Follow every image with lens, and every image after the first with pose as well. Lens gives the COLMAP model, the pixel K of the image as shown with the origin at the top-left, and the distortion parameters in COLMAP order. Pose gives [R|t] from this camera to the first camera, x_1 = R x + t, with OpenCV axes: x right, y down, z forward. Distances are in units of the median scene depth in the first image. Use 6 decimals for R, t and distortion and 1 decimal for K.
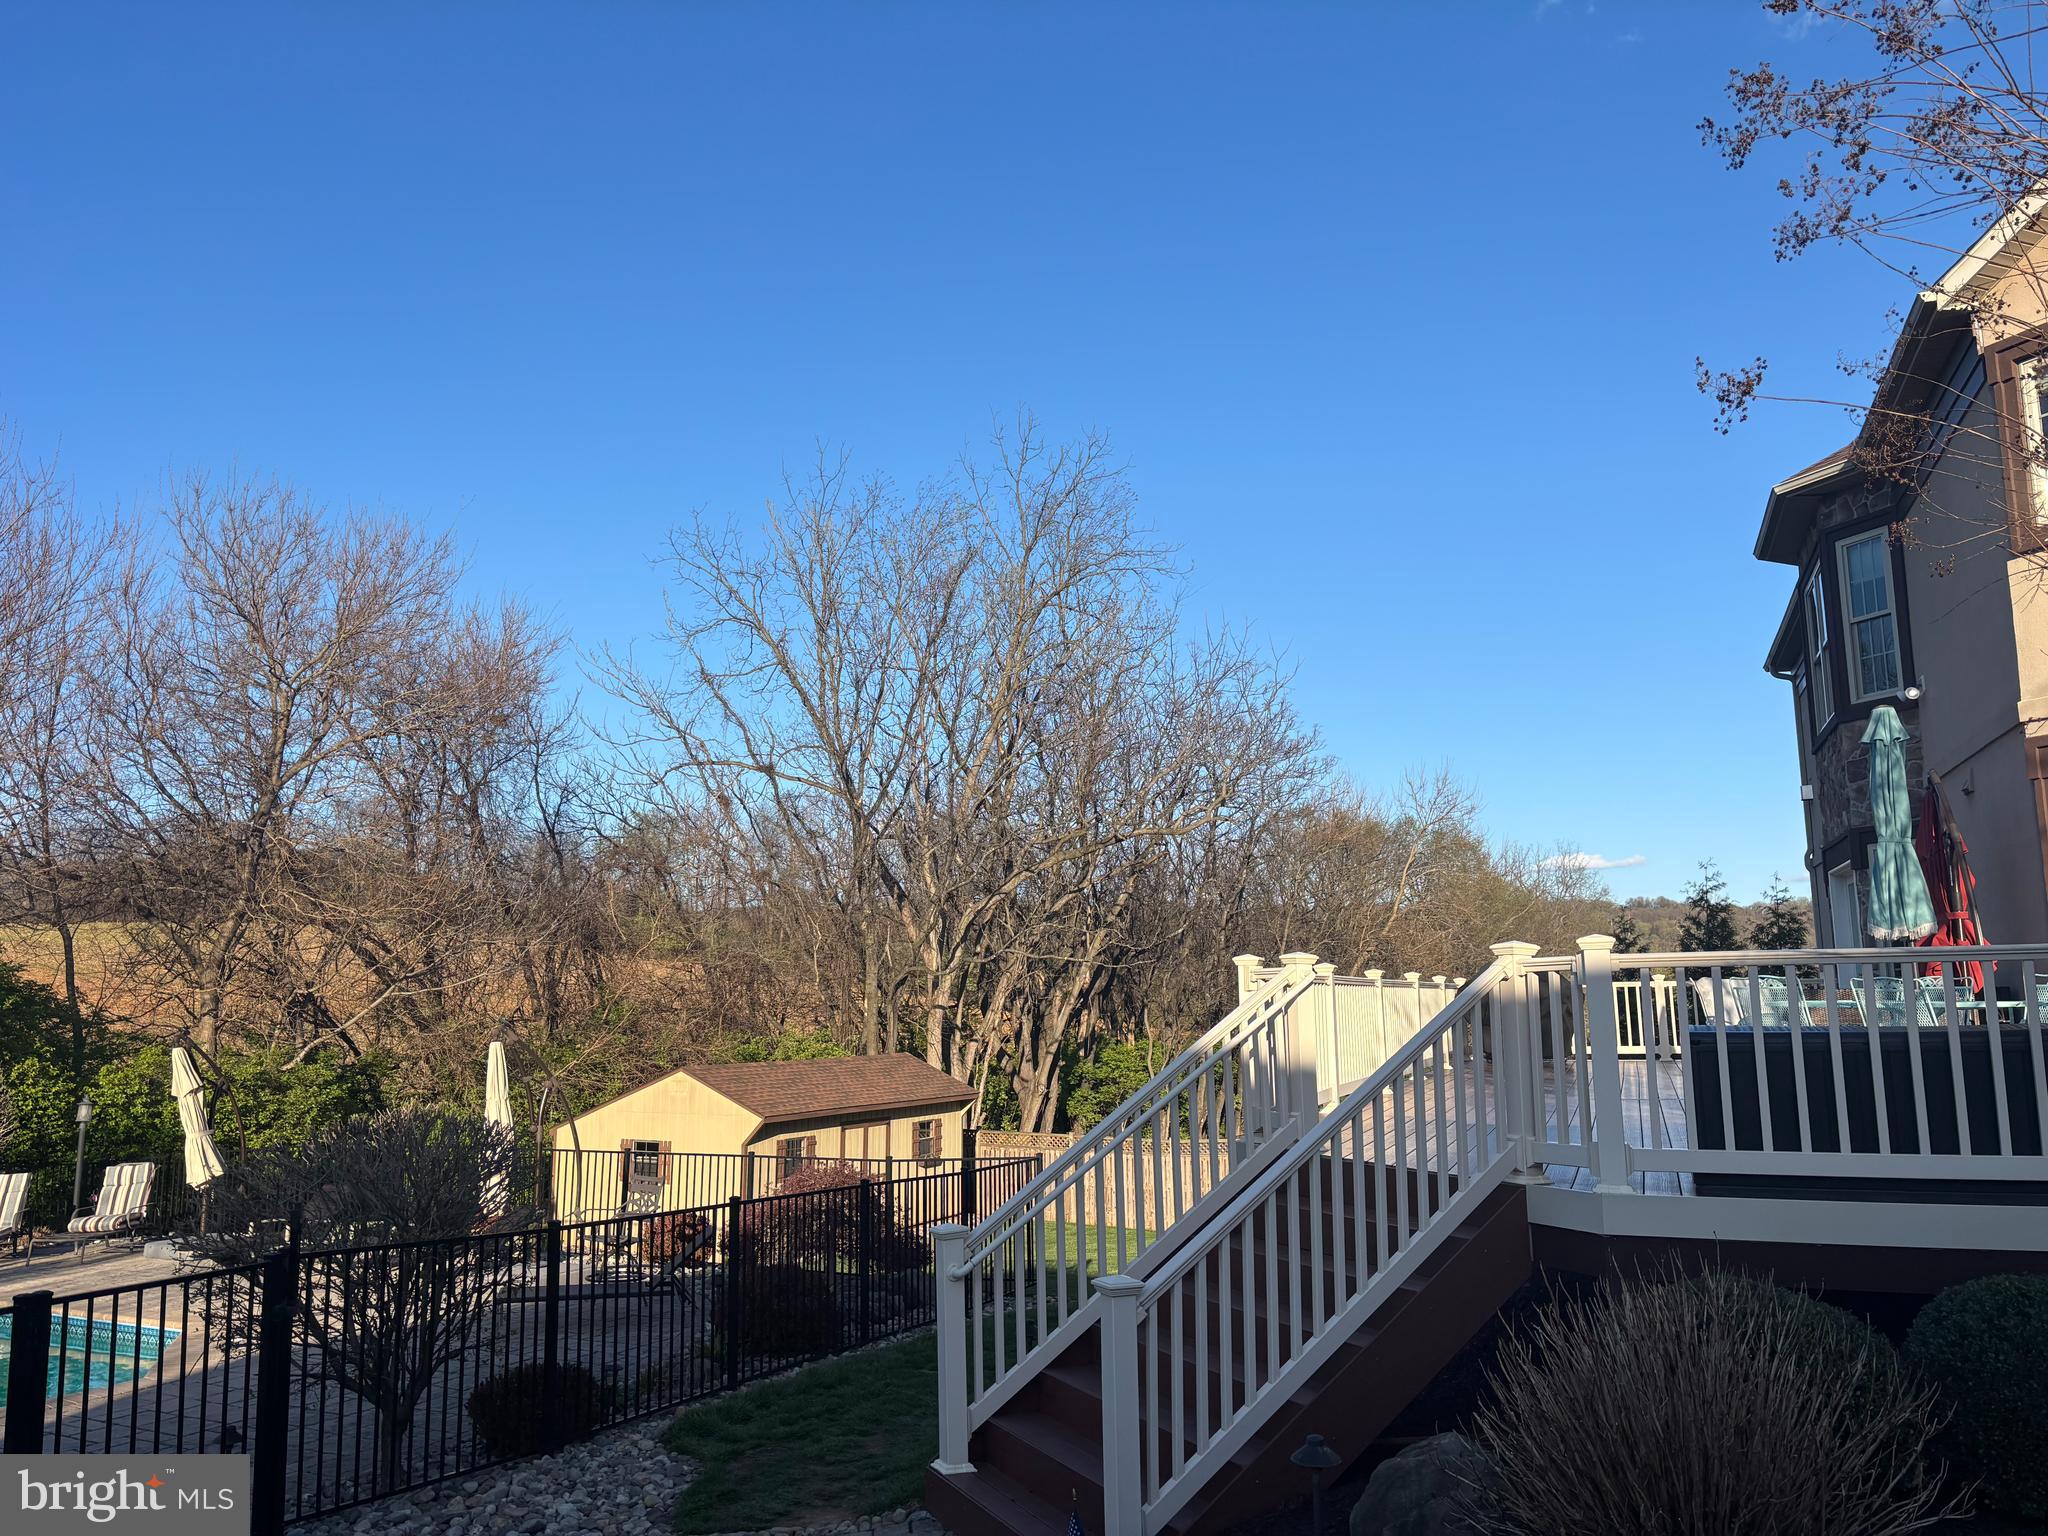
lens RADIAL K [[1472.4, 0, 1019.5], [0, 1472.4, 795.9], [0, 0, 1]] dist [0.009292, 0.000197]
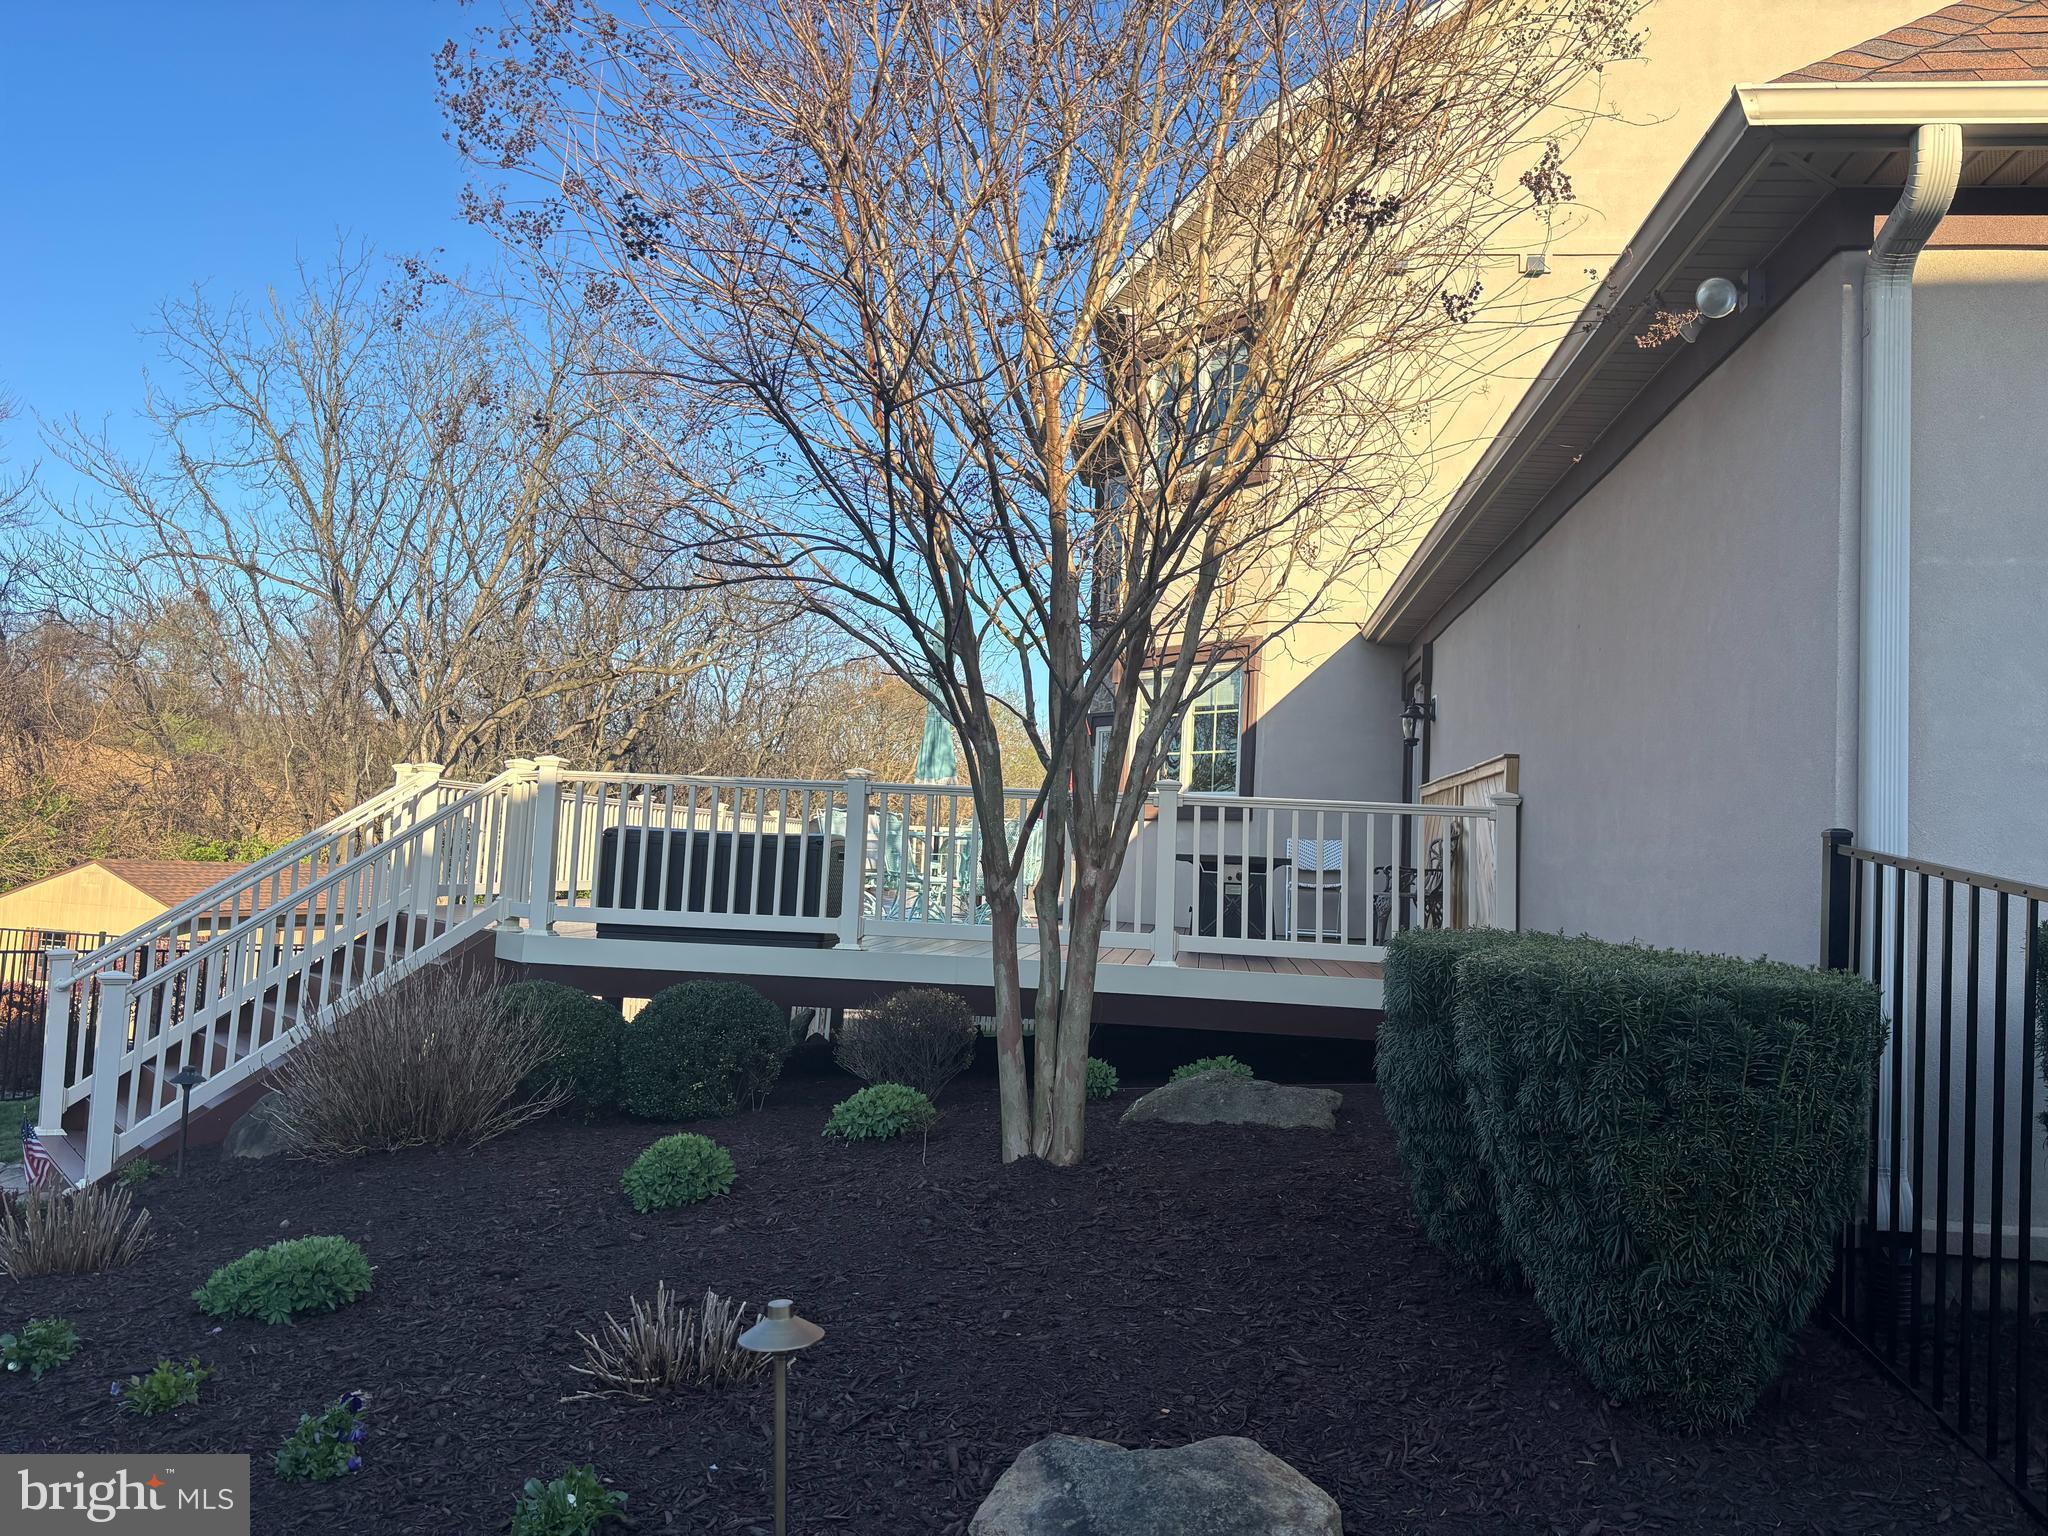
lens RADIAL K [[1523.2, 0, 1024.0], [0, 1523.2, 768.0], [0, 0, 1]] dist [0.045953, -0.051116]
pose [[0.970917, 0.076067, 0.227010, 0.133361], [-0.094568, 0.992930, 0.071749, -0.010768], [-0.219947, -0.091130, 0.971246, -0.136510]]
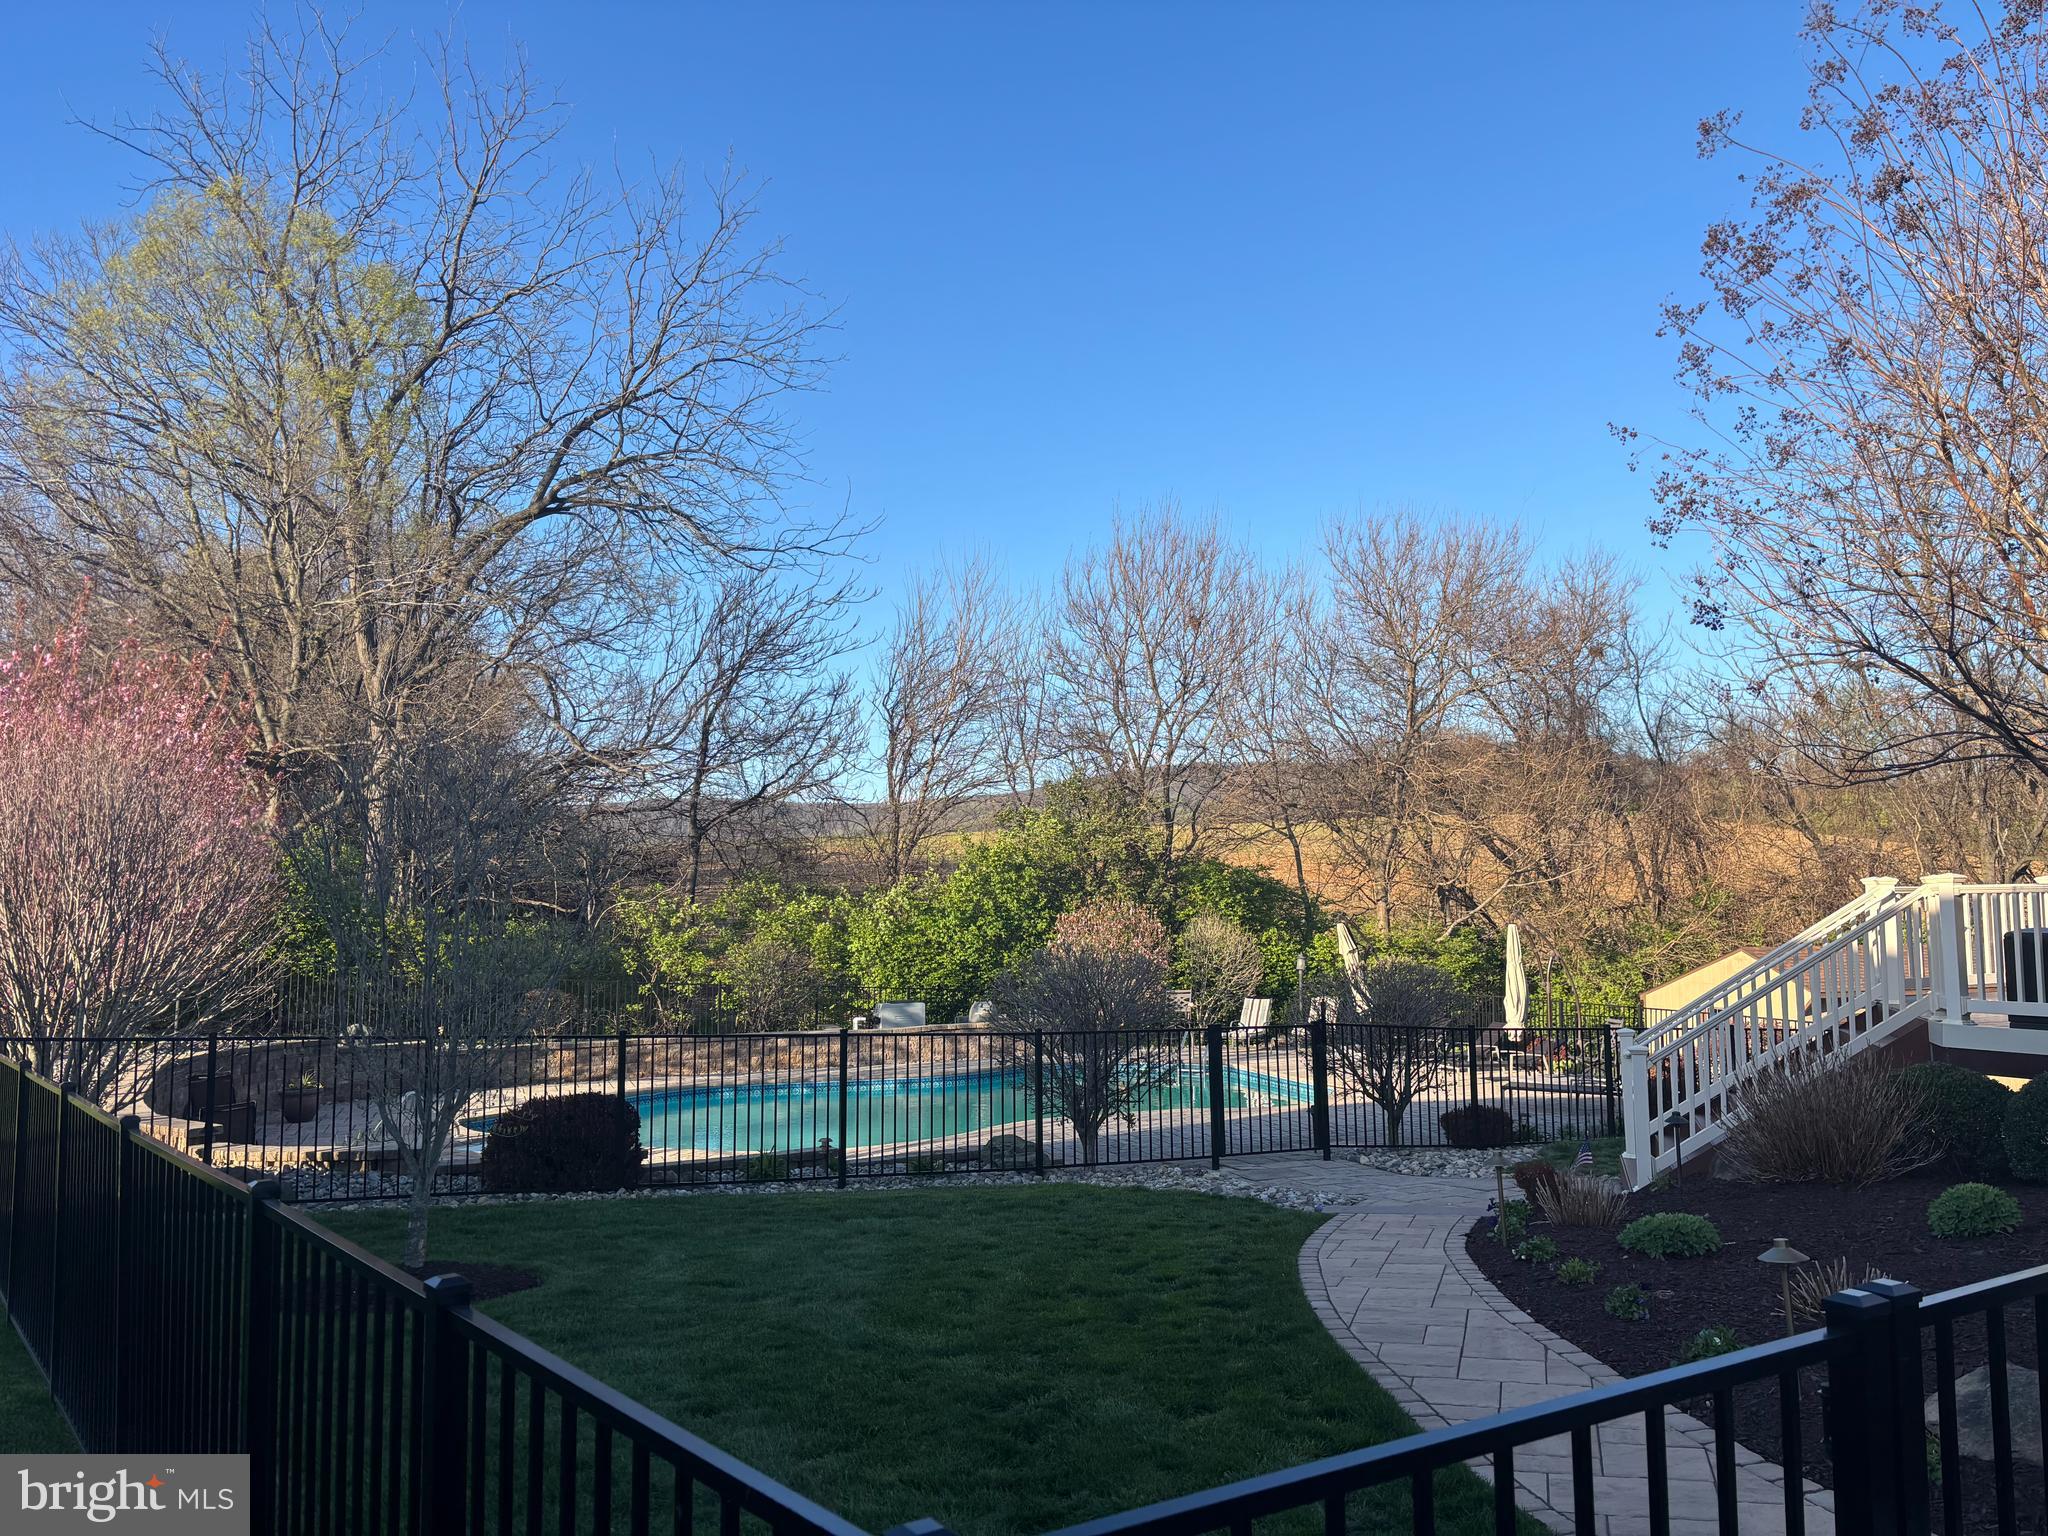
lens RADIAL K [[1580.4, 0, 1022.8], [0, 1580.4, 808.9], [0, 0, 1]] dist [0.002129, 0.002998]
pose [[0.710639, -0.032341, -0.702814, 0.242158], [0.097863, 0.993776, 0.053222, -0.046480], [0.696718, -0.106601, 0.709380, -0.263504]]
